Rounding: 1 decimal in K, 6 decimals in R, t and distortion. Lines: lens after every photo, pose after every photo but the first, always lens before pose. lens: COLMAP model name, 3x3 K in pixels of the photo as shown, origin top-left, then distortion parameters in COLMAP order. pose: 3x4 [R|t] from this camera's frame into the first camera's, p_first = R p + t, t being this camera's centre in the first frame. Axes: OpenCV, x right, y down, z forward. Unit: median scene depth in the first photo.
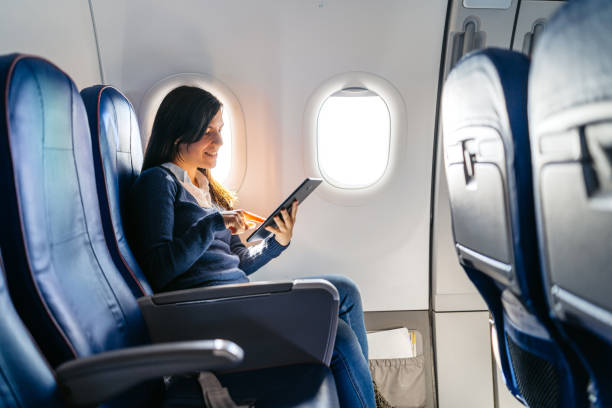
lens RADIAL K [[612.2, 0, 306.0], [0, 612.2, 204.0], [0, 0, 1]] dist [-0.085618, -0.003037]
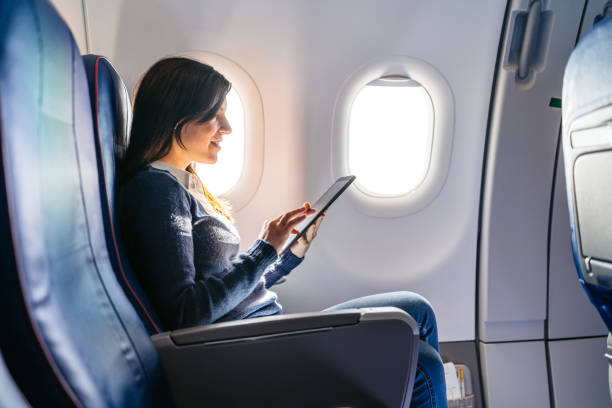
lens RADIAL K [[612.2, 0, 306.0], [0, 612.2, 204.0], [0, 0, 1]] dist [-0.085618, -0.003037]
pose [[0.995515, 0.002992, 0.094555, -0.175668], [0.000664, 0.999254, -0.038619, 0.025988], [-0.094600, 0.038508, 0.994770, 0.273264]]
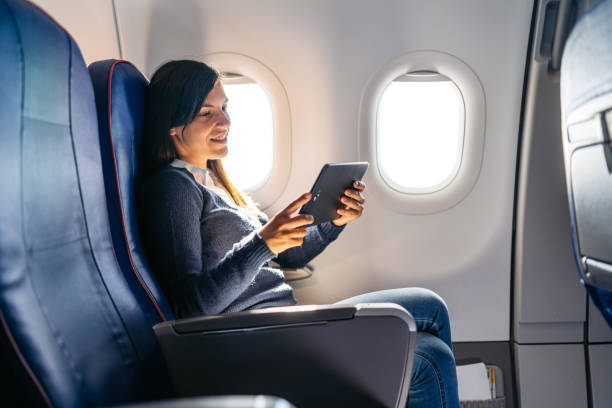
lens RADIAL K [[612.2, 0, 306.0], [0, 612.2, 204.0], [0, 0, 1]] dist [-0.085618, -0.003037]
pose [[0.998512, 0.006410, -0.054156, -0.047313], [-0.008224, 0.999411, -0.033329, 0.028007], [0.053910, 0.033725, 0.997976, 0.252922]]
